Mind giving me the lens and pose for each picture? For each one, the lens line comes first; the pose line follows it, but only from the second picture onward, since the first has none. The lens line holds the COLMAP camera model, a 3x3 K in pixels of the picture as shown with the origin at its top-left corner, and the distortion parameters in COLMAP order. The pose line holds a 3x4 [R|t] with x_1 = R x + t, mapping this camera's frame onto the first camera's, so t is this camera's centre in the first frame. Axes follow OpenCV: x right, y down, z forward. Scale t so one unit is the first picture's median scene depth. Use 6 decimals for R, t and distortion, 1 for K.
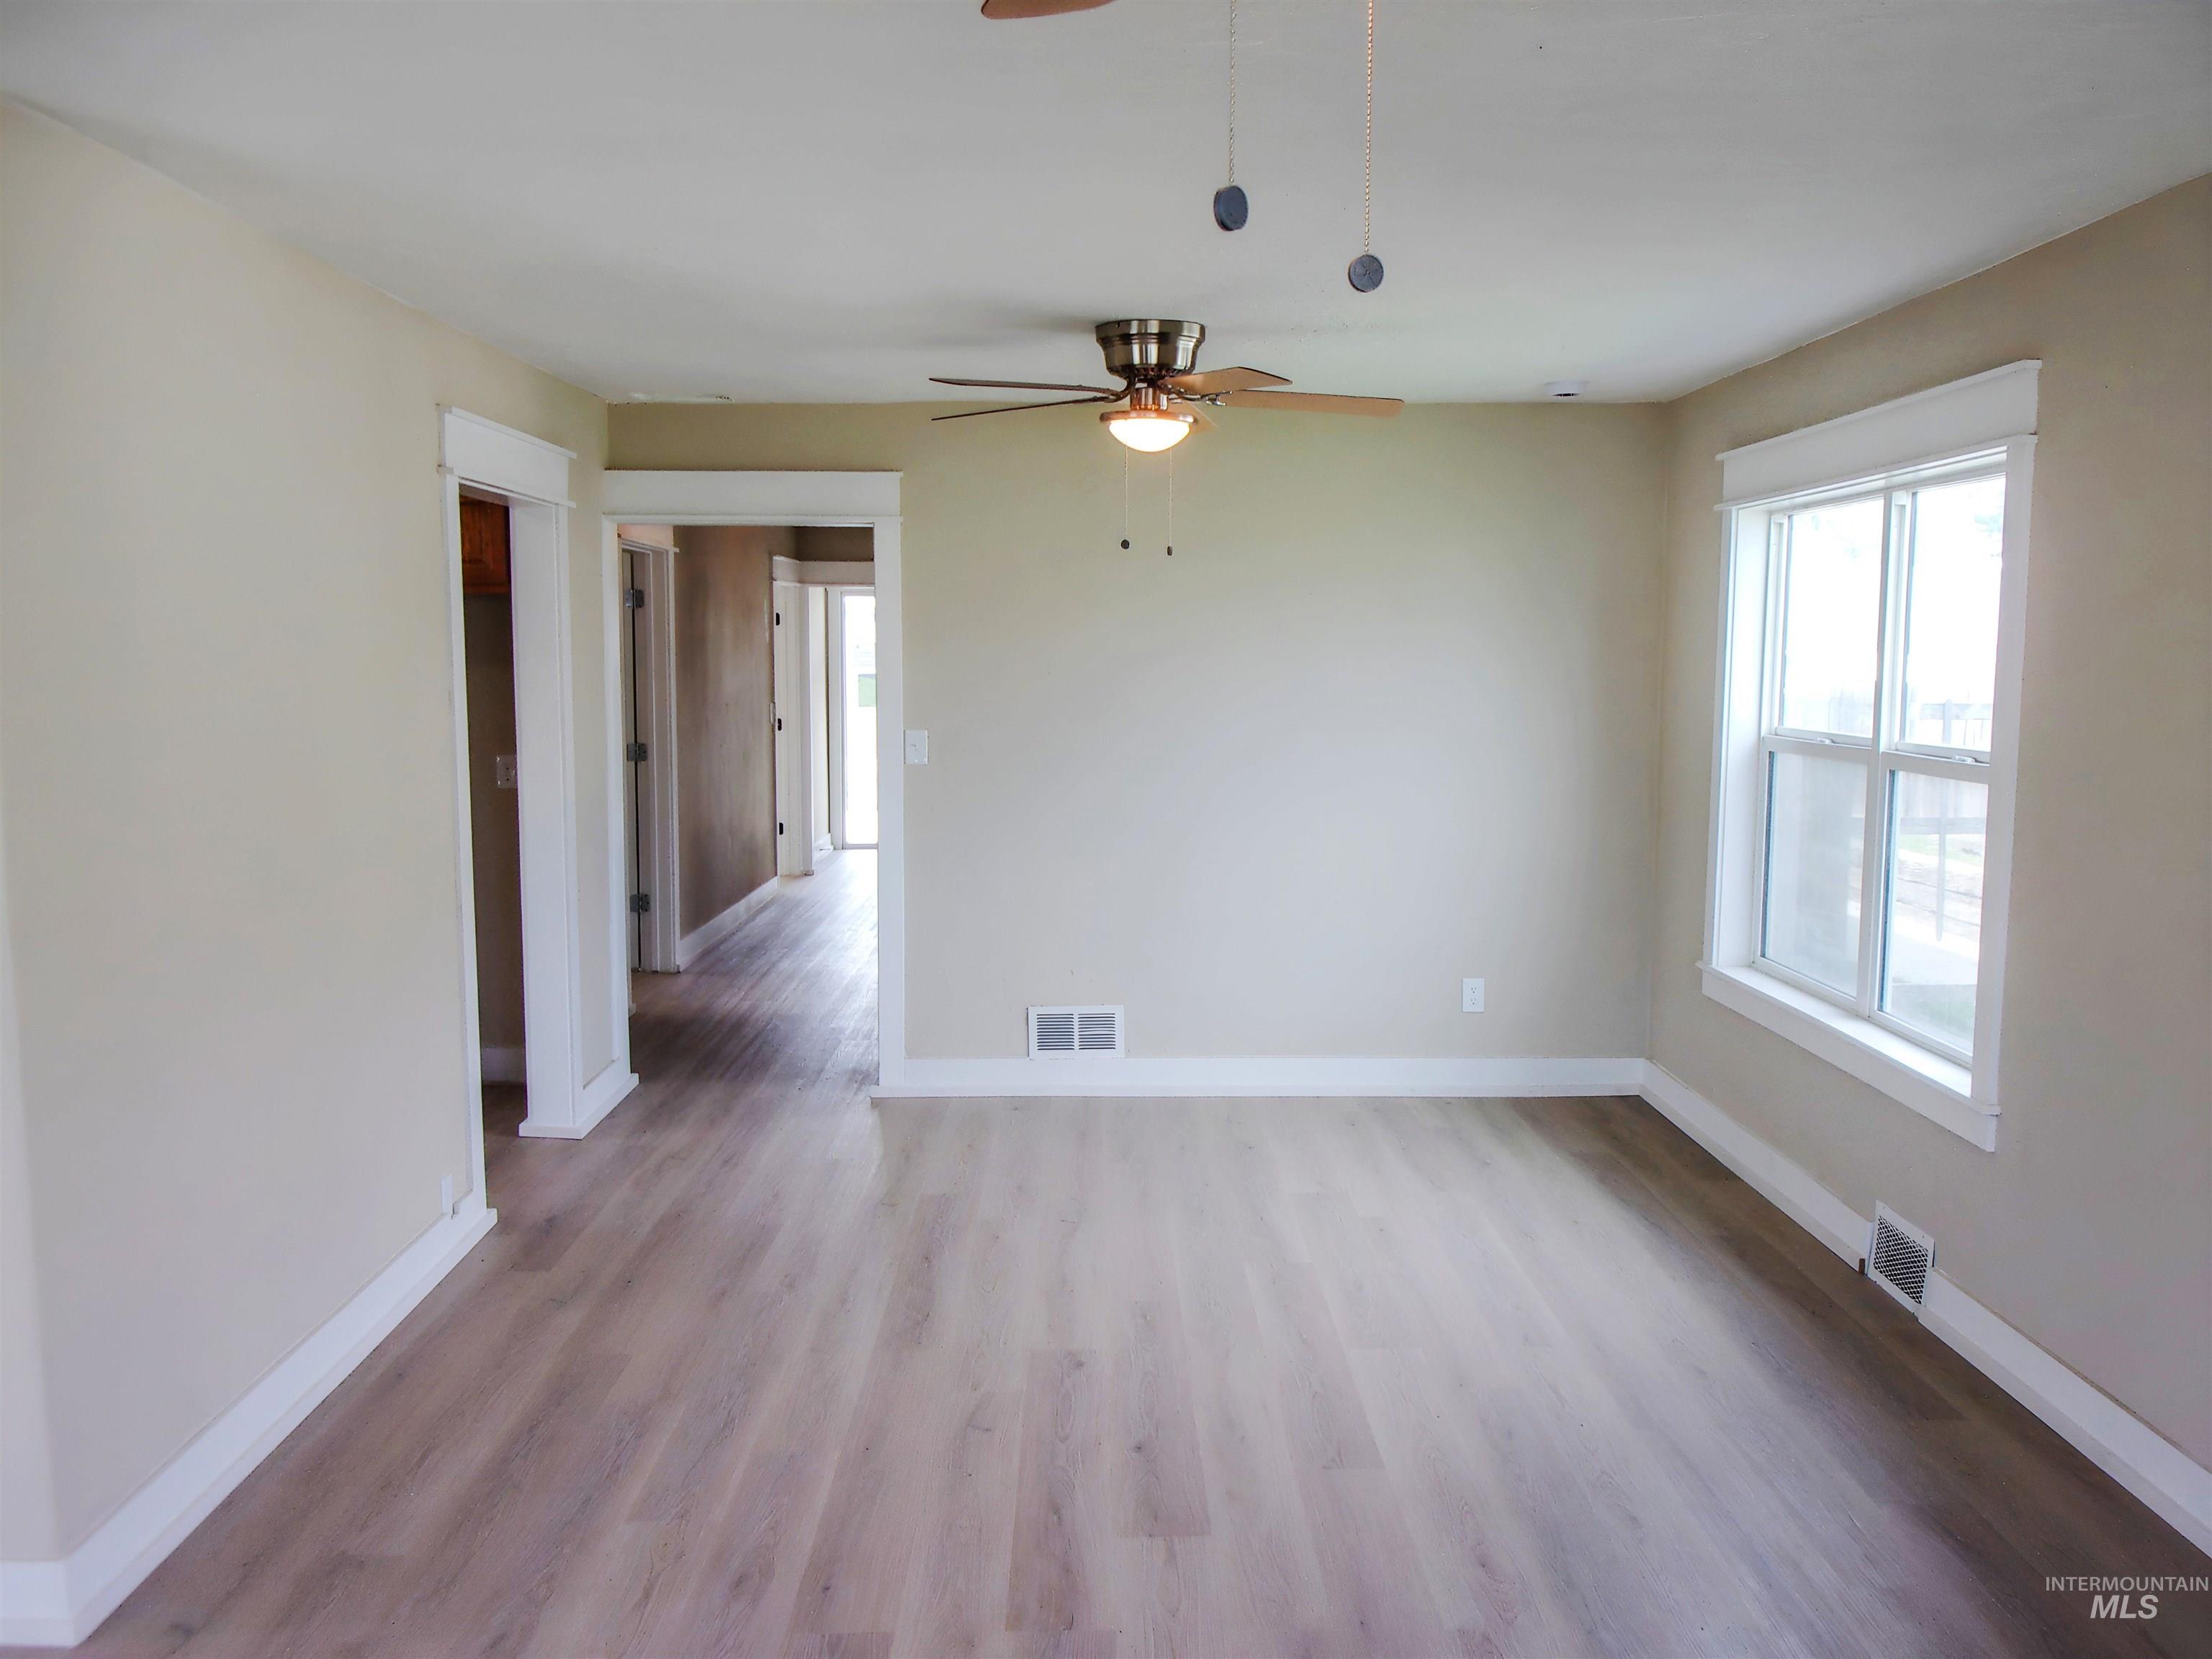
lens RADIAL K [[1816.5, 0, 1106.0], [0, 1816.5, 829.5], [0, 0, 1]] dist [-0.004966, -0.009872]
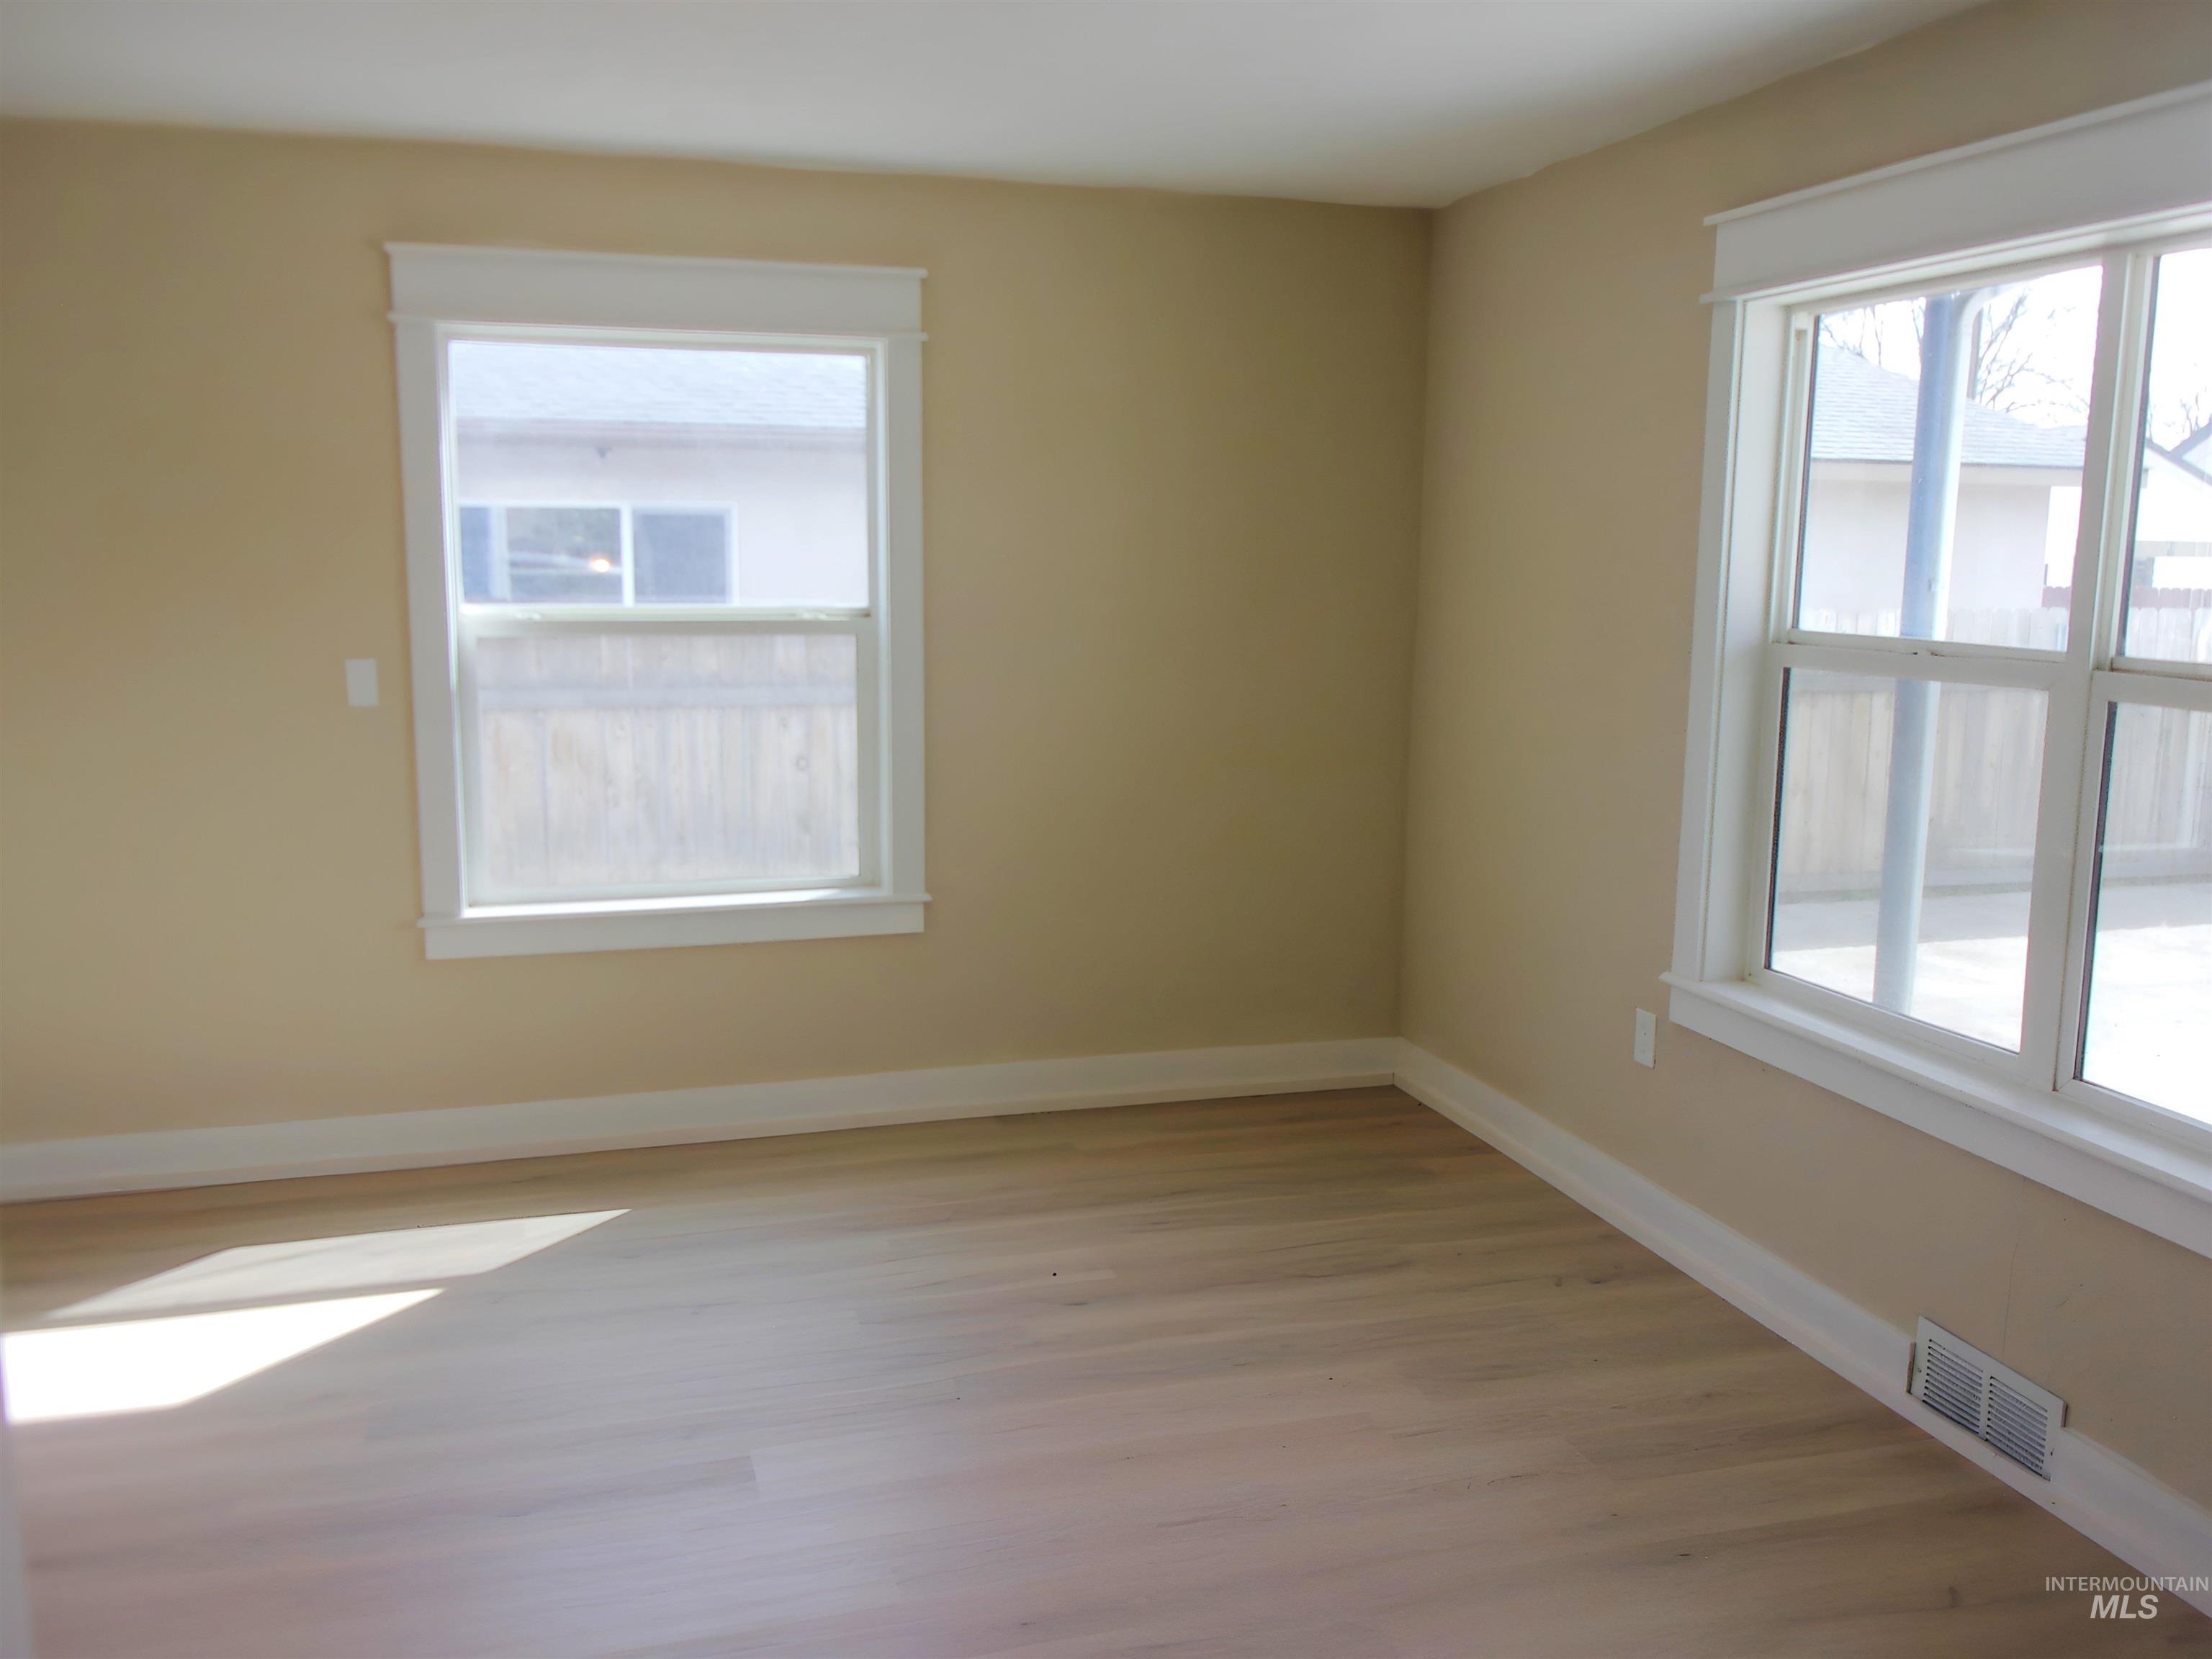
lens RADIAL K [[1816.5, 0, 1106.0], [0, 1816.5, 829.5], [0, 0, 1]] dist [-0.004966, -0.009872]
pose [[0.963662, -0.032460, 0.265144, -0.058856], [0.015866, 0.997792, 0.064490, -0.029462], [-0.266652, -0.057940, 0.962050, 0.407292]]
